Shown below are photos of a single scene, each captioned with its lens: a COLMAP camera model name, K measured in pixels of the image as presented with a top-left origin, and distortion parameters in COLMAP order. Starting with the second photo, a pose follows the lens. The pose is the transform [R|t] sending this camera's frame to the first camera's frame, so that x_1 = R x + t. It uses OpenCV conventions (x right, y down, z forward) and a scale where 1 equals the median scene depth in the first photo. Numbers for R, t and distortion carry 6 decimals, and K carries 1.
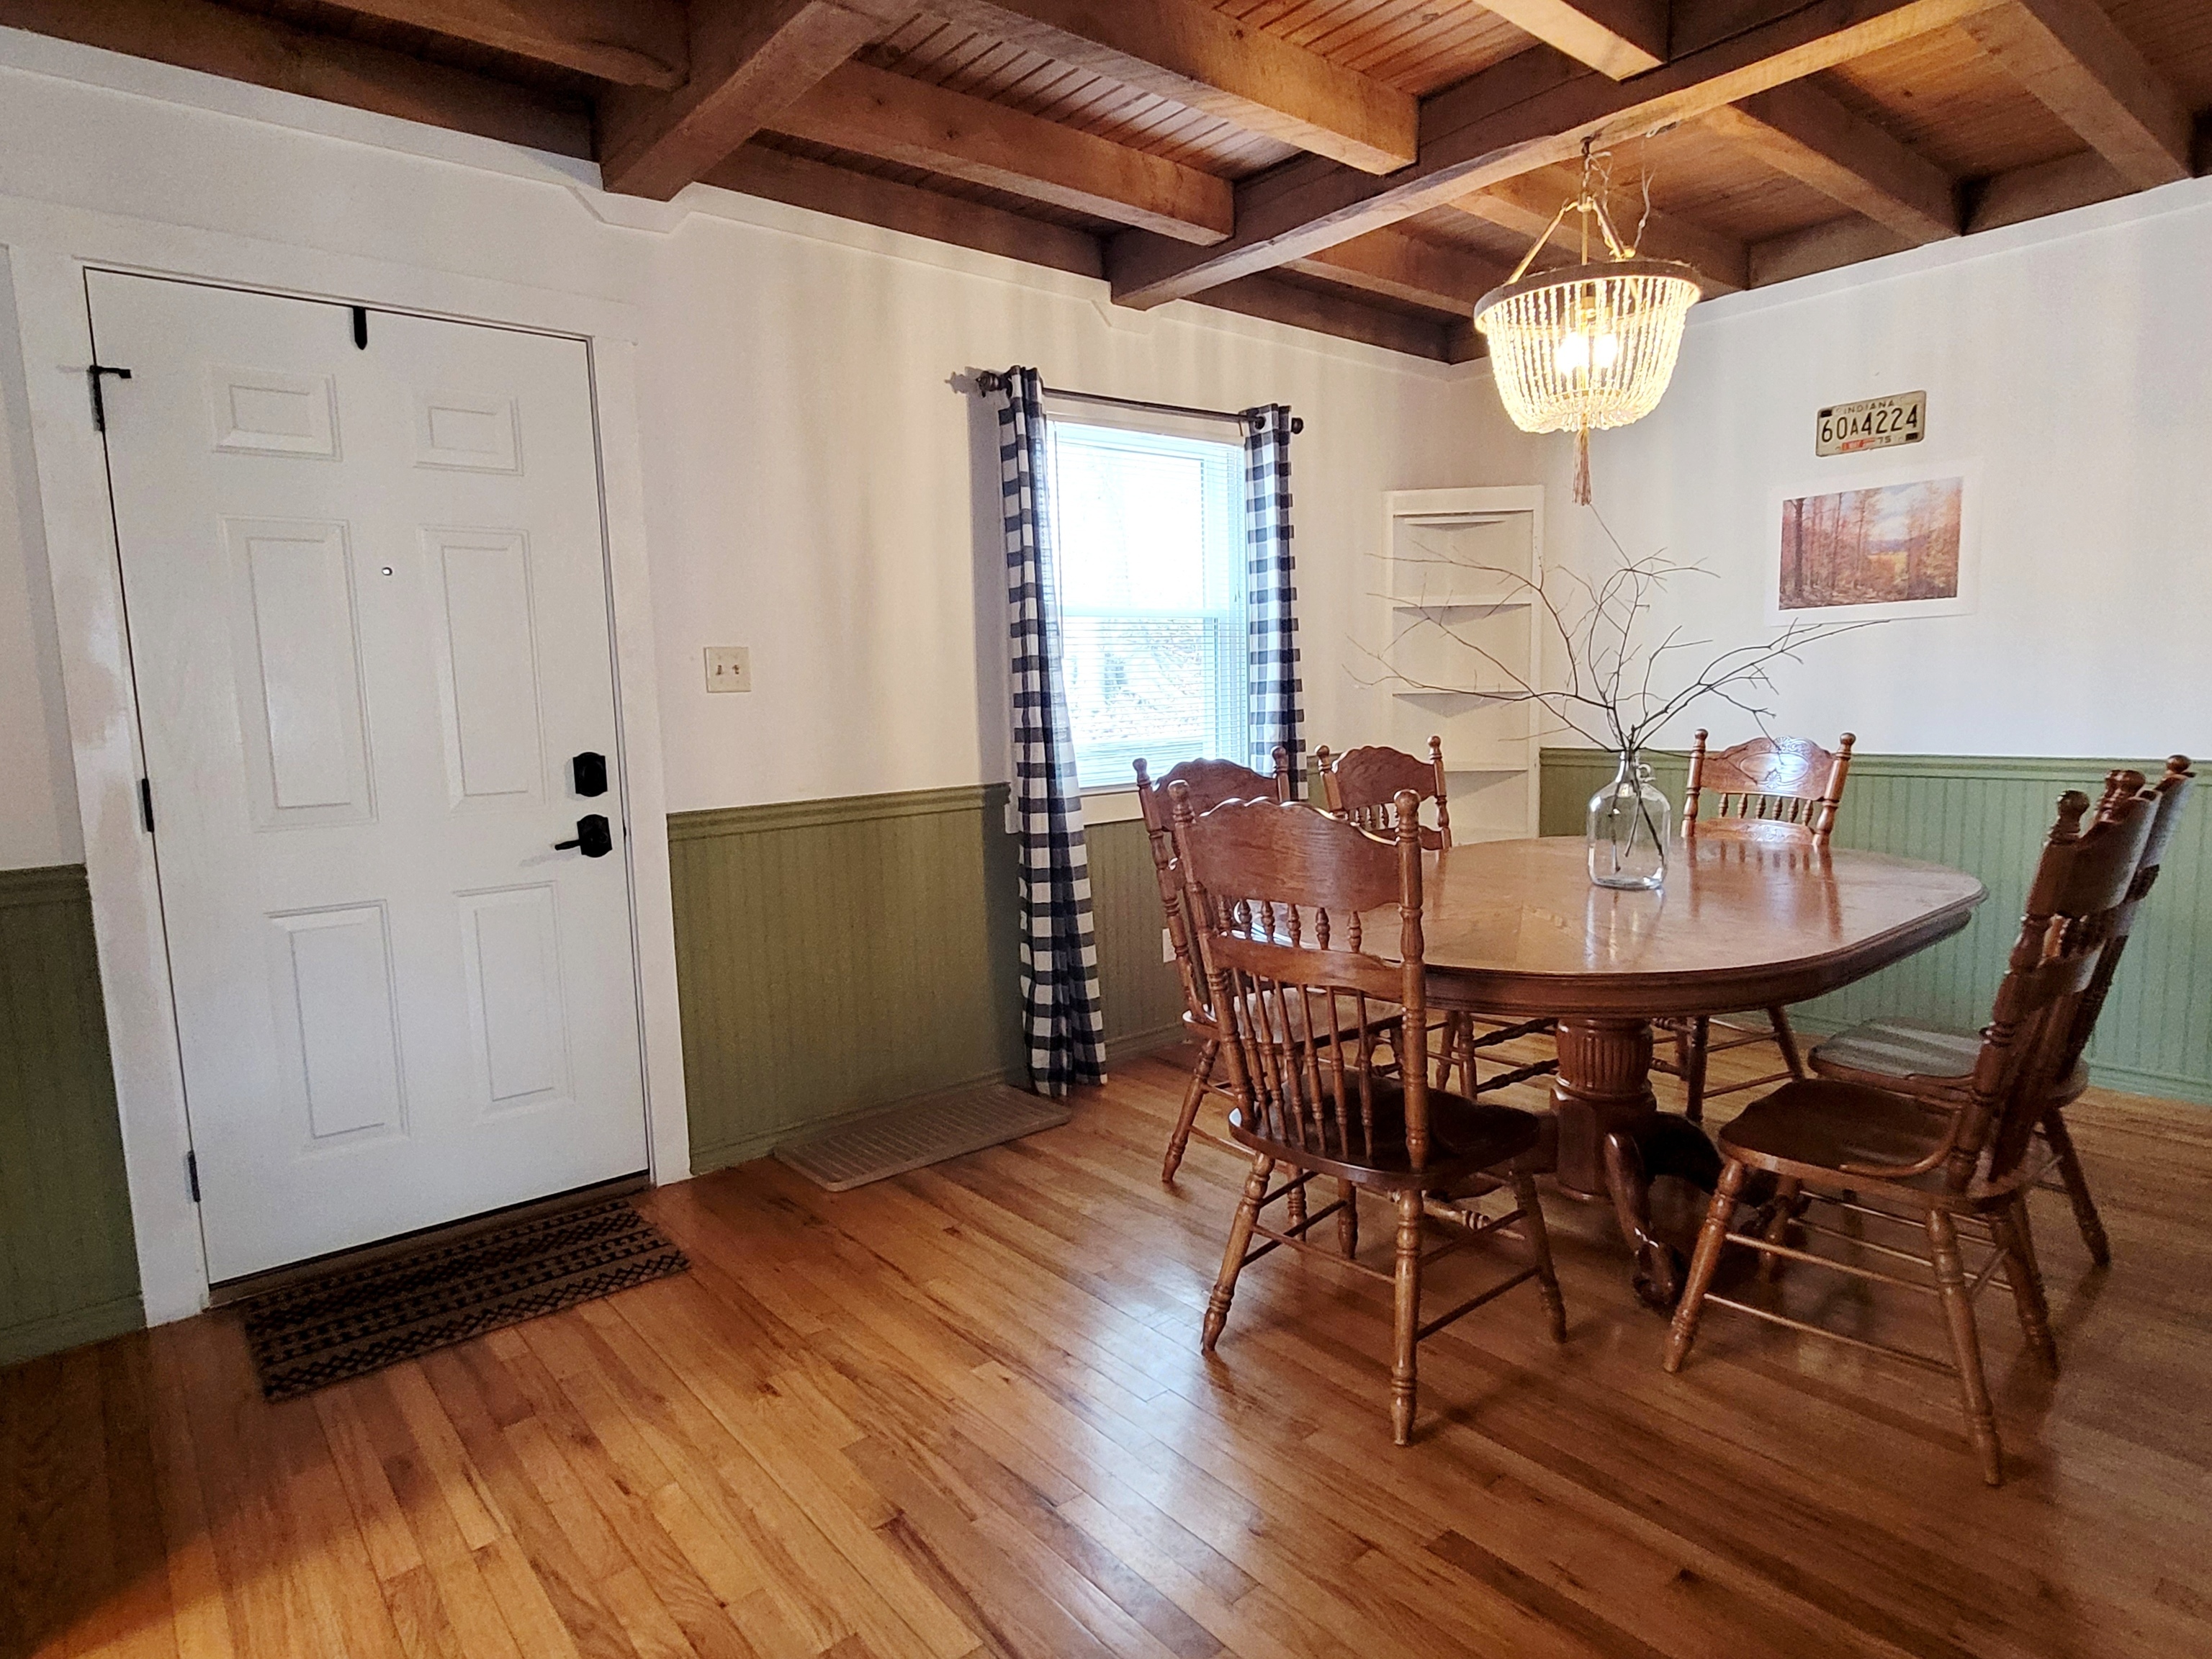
lens RADIAL K [[1261.2, 0, 1112.0], [0, 1261.2, 848.0], [0, 0, 1]] dist [0.005716, -0.003351]
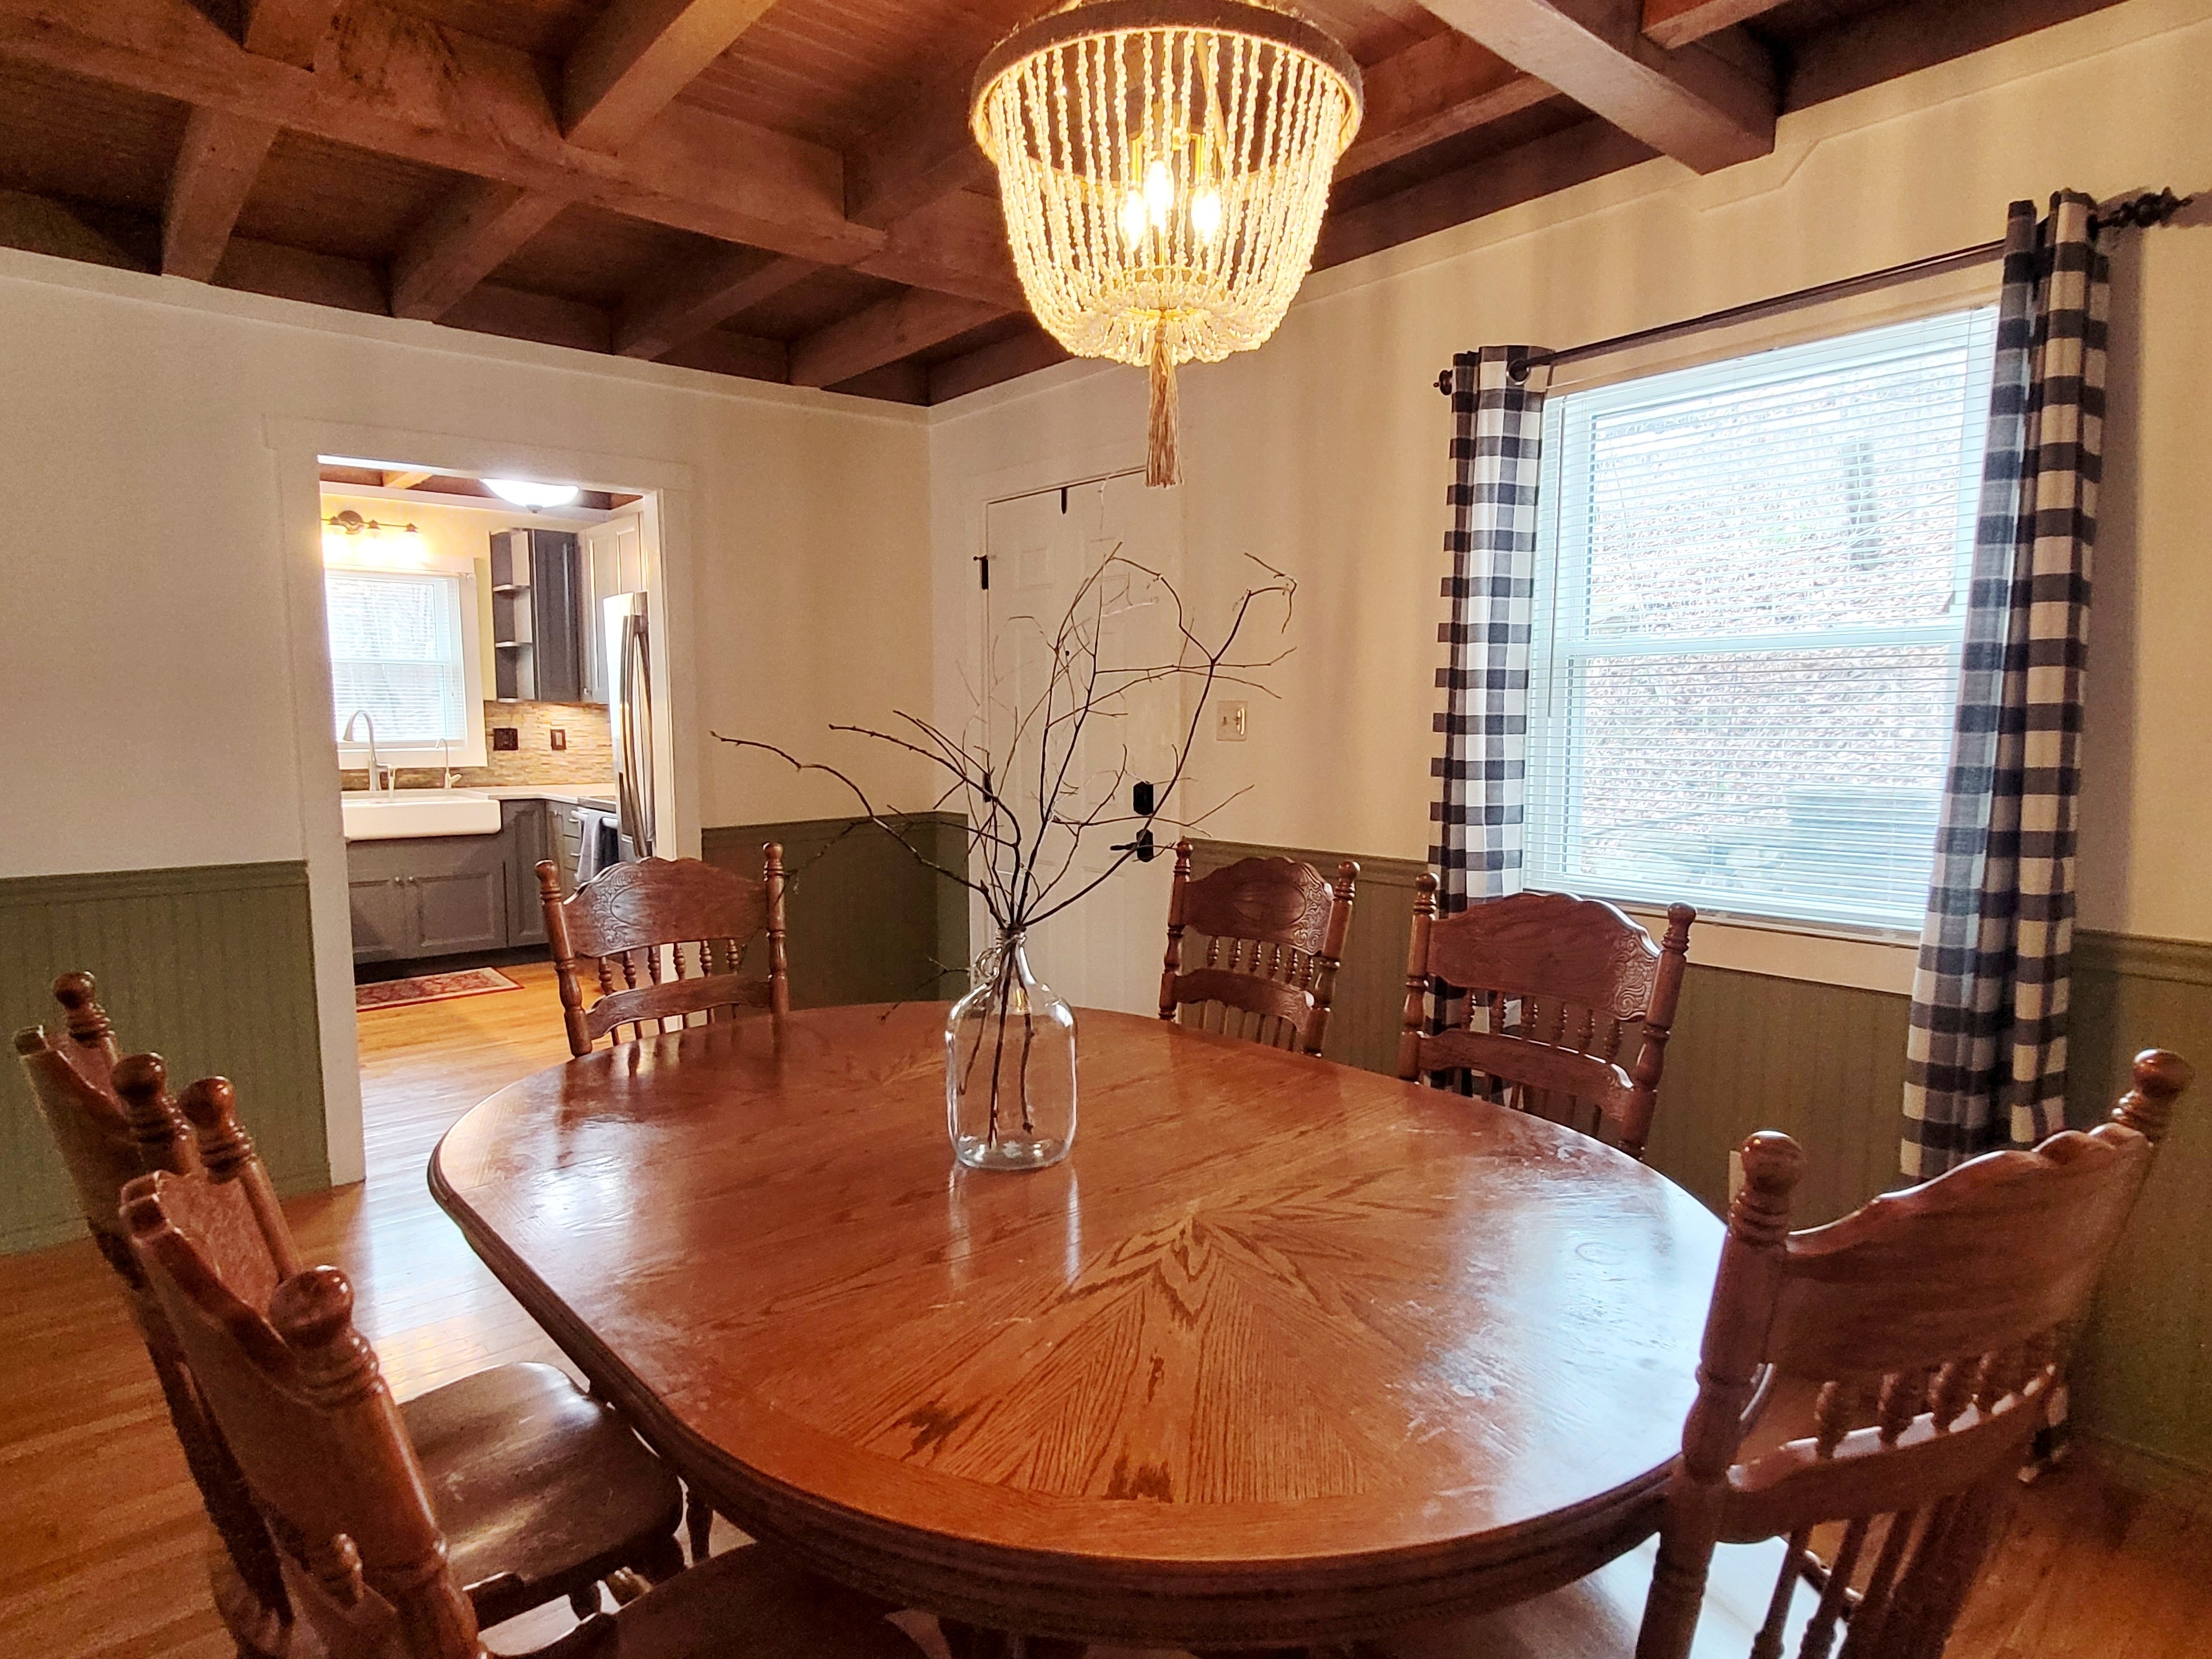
lens RADIAL K [[1261.2, 0, 1112.0], [0, 1261.2, 848.0], [0, 0, 1]] dist [0.005716, -0.003351]
pose [[0.016499, 0.137336, -0.990387, 0.708326], [-0.126402, 0.982861, 0.134187, -0.142610], [0.991842, 0.122973, 0.033575, 0.740212]]
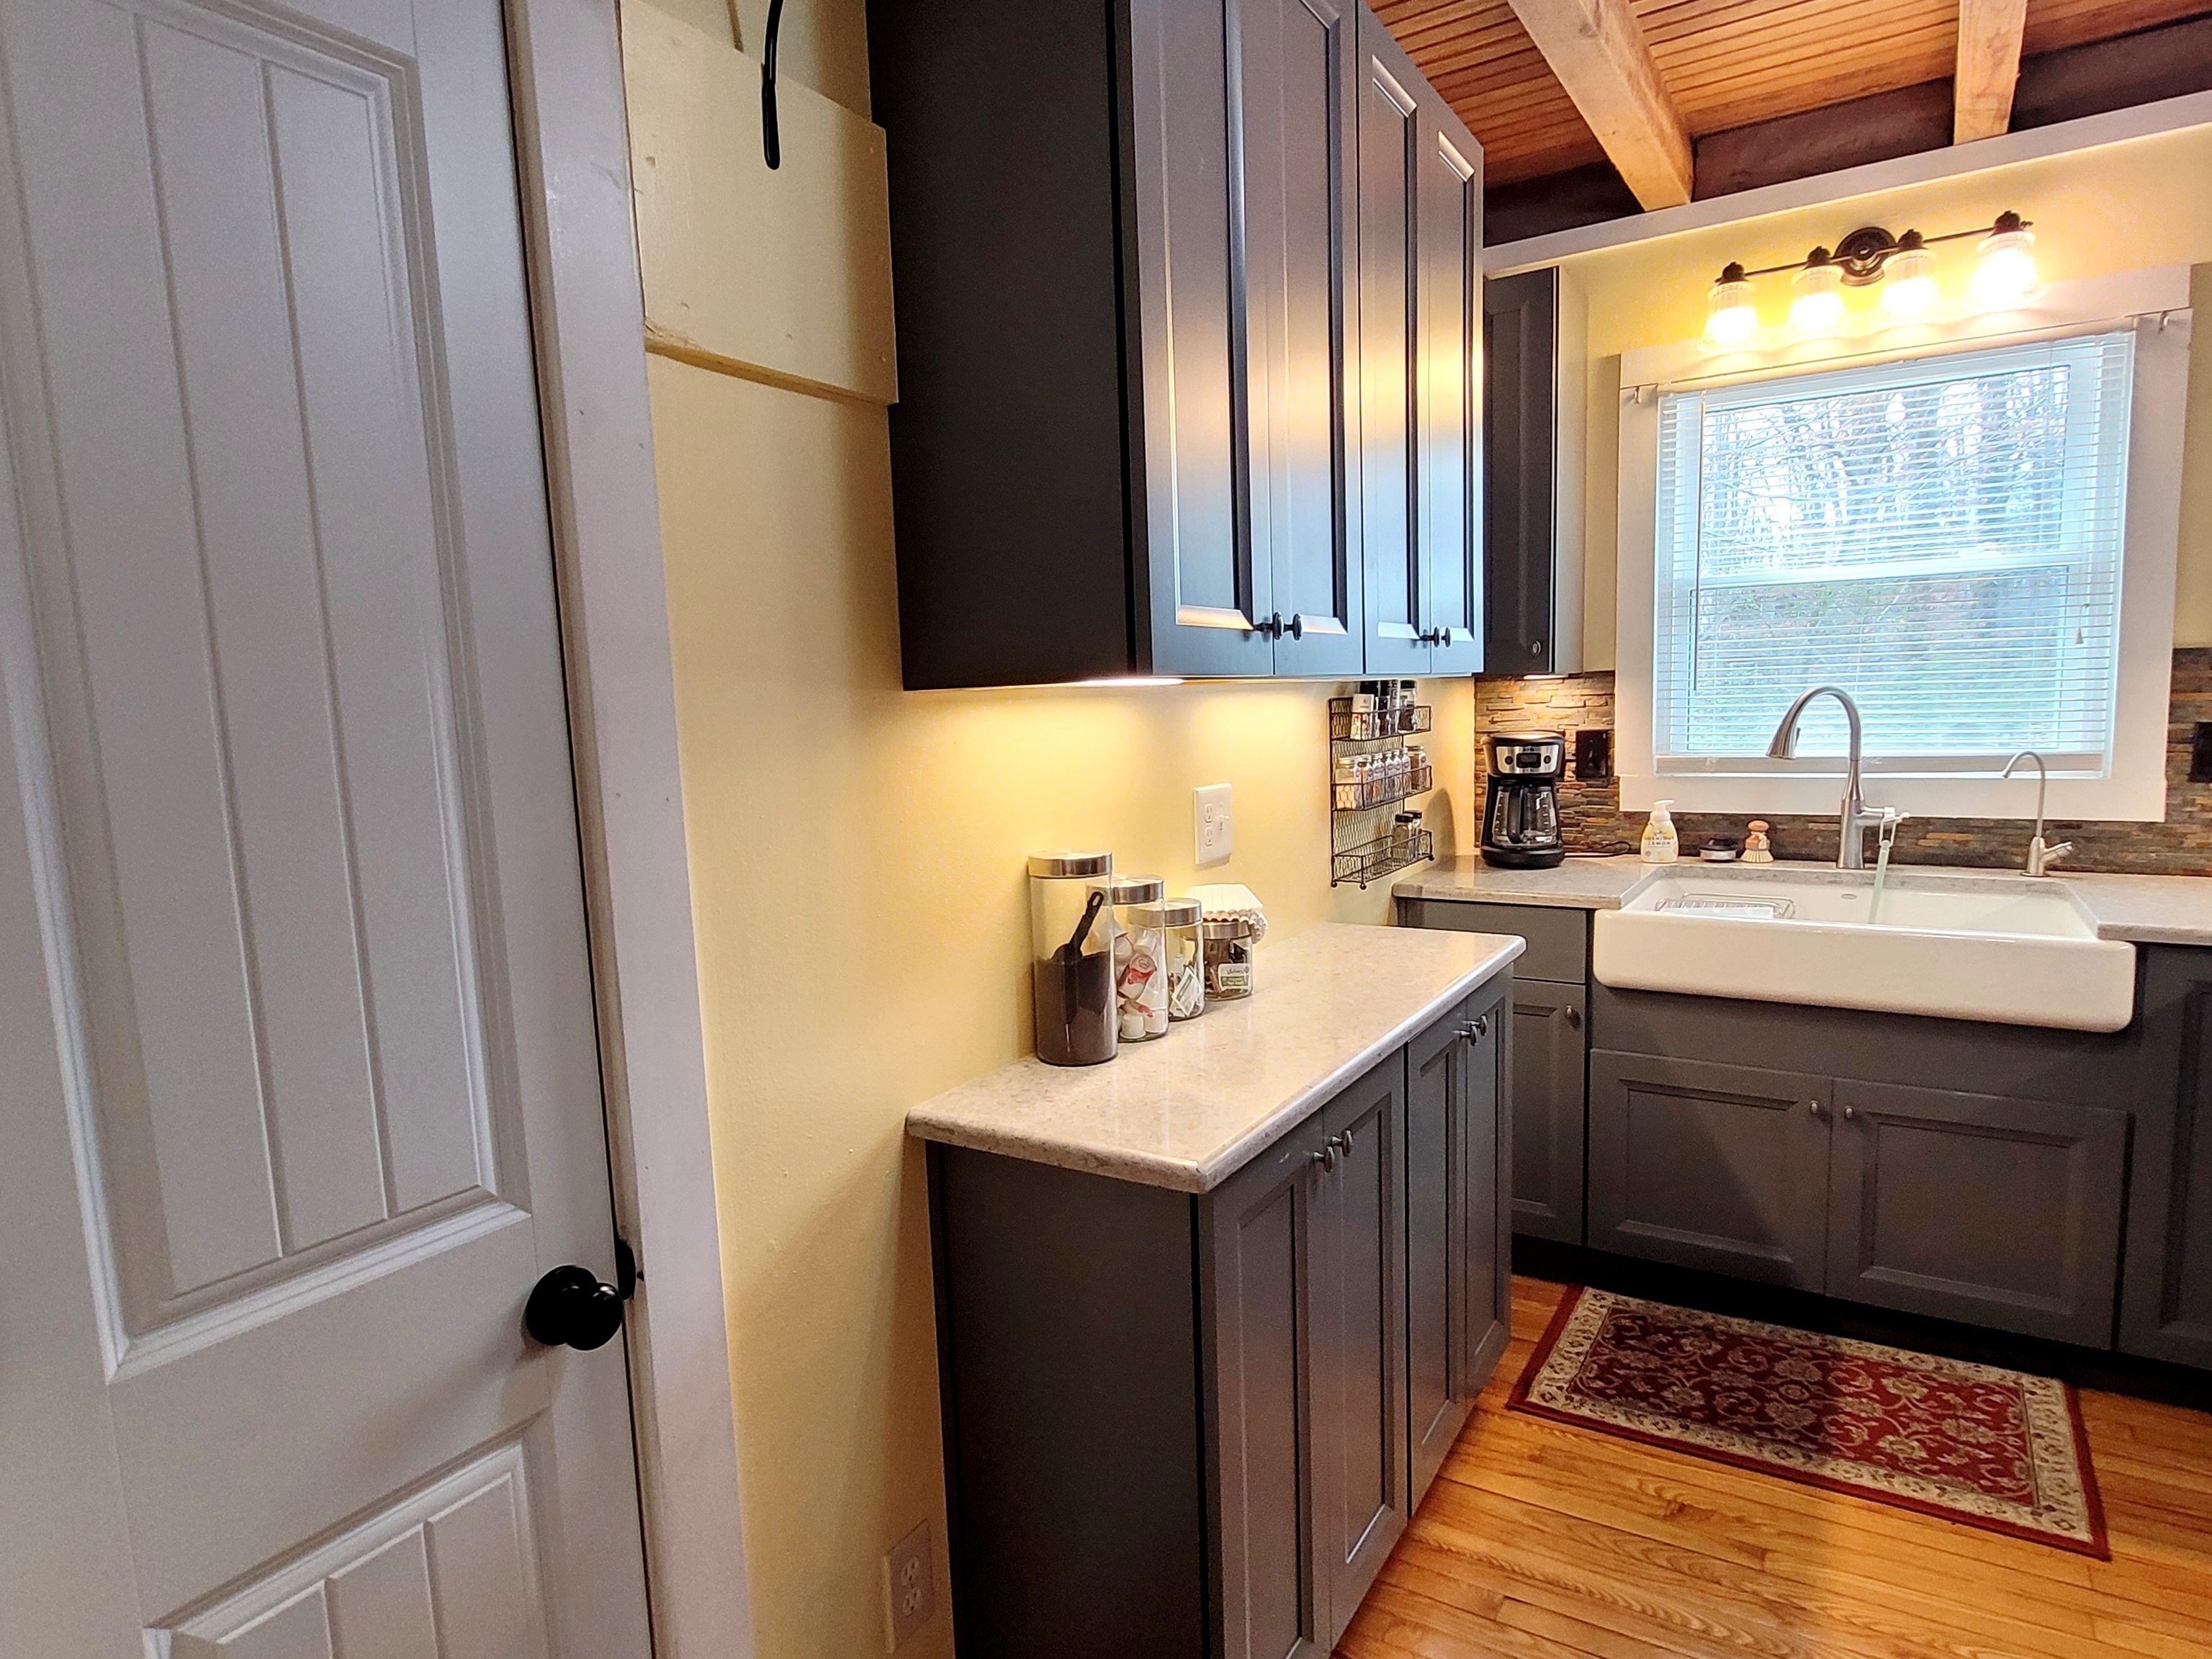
lens RADIAL K [[1261.2, 0, 1112.0], [0, 1261.2, 848.0], [0, 0, 1]] dist [0.005716, -0.003351]
pose [[-0.947912, 0.101685, -0.301866, -0.362567], [0.024795, 0.968357, 0.248335, -0.073805], [0.317566, 0.227915, -0.920438, 0.354019]]
